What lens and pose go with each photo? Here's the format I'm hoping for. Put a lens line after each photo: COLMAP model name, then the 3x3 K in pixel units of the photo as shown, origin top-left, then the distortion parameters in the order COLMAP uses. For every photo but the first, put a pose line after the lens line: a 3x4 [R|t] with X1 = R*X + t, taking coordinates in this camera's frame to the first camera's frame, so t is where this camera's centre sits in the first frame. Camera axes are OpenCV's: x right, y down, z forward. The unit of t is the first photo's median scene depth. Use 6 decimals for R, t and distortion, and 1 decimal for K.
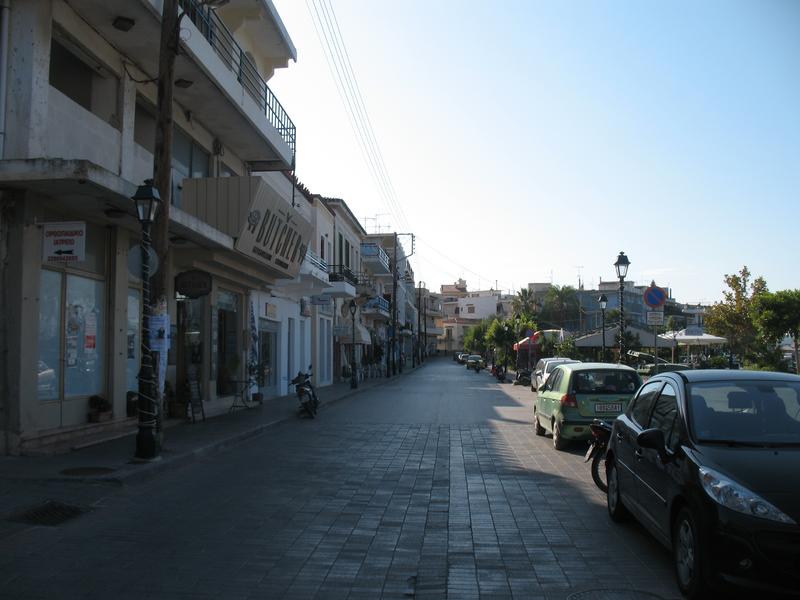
lens RADIAL K [[828.5, 0, 400.0], [0, 828.5, 300.0], [0, 0, 1]] dist [-0.087629, 0.013448]
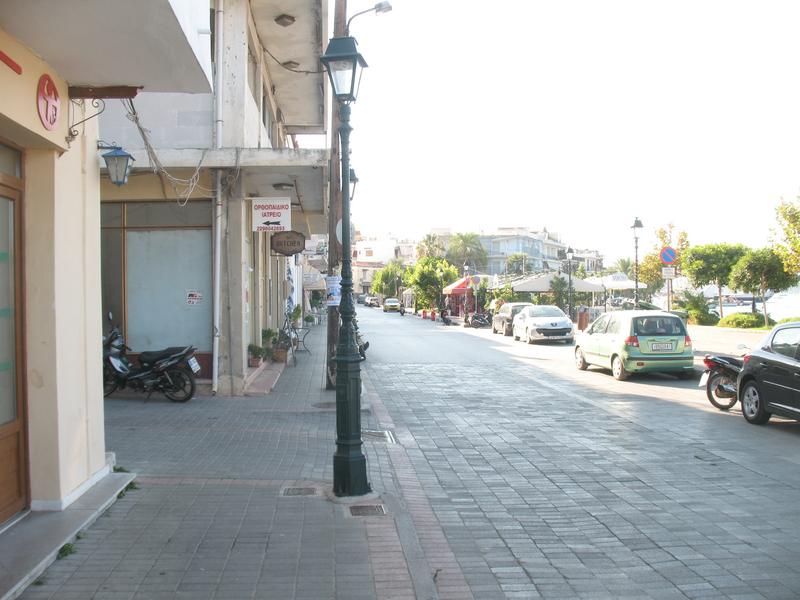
lens RADIAL K [[833.8, 0, 400.0], [0, 833.8, 300.0], [0, 0, 1]] dist [-0.148540, -0.002881]
pose [[0.988241, -0.007217, 0.152735, -0.276769], [-0.003545, 0.997535, 0.070074, -0.021918], [-0.152864, -0.069792, 0.985780, -0.142794]]
